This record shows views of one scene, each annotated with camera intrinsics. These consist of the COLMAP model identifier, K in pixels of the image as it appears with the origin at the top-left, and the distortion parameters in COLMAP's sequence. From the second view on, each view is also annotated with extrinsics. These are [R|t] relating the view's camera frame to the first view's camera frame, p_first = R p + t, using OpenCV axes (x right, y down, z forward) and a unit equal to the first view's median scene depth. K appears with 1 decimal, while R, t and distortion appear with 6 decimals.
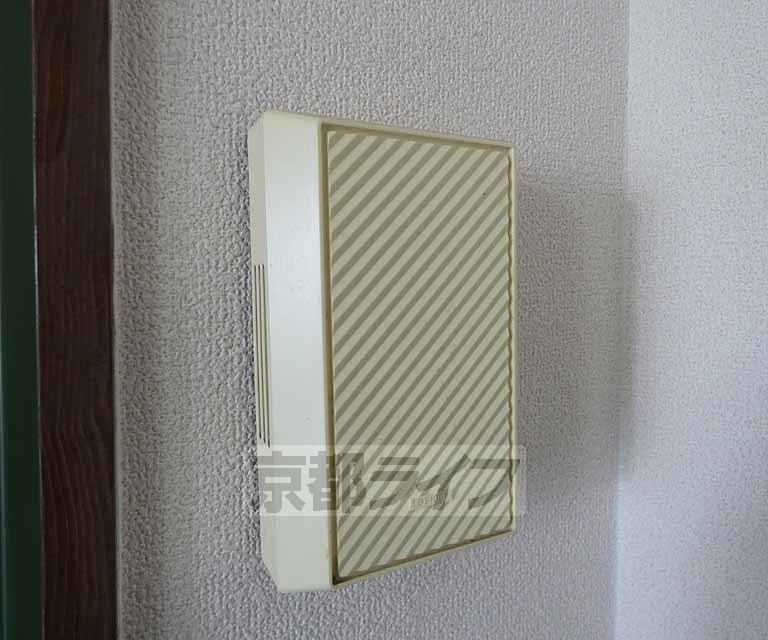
lens RADIAL K [[522.5, 0, 385.0], [0, 522.5, 319.8], [0, 0, 1]] dist [-0.004087, -0.003458]
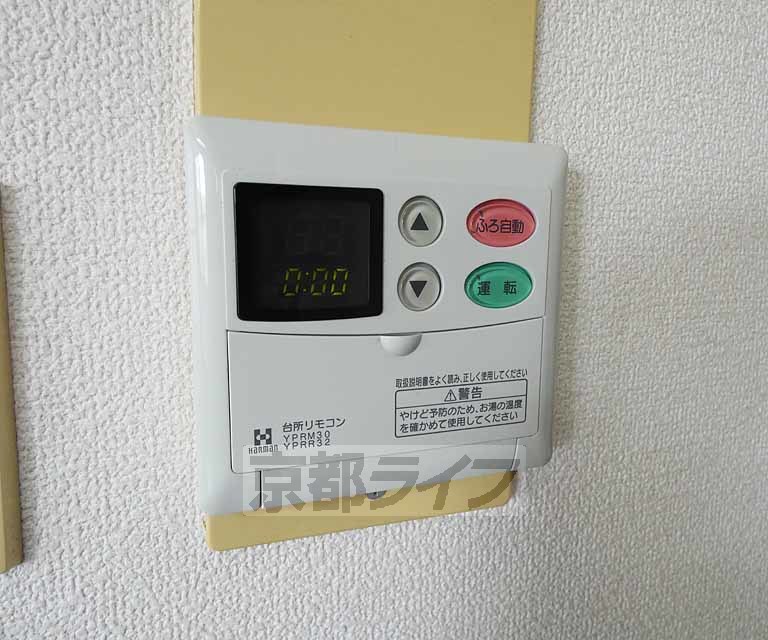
lens RADIAL K [[522.5, 0, 382.4], [0, 522.5, 320.3], [0, 0, 1]] dist [-0.004087, -0.003458]
pose [[0.968801, 0.010623, 0.247611, -0.063627], [-0.053475, 0.984507, 0.166992, -0.002786], [-0.242001, -0.175023, 0.954360, 0.212298]]
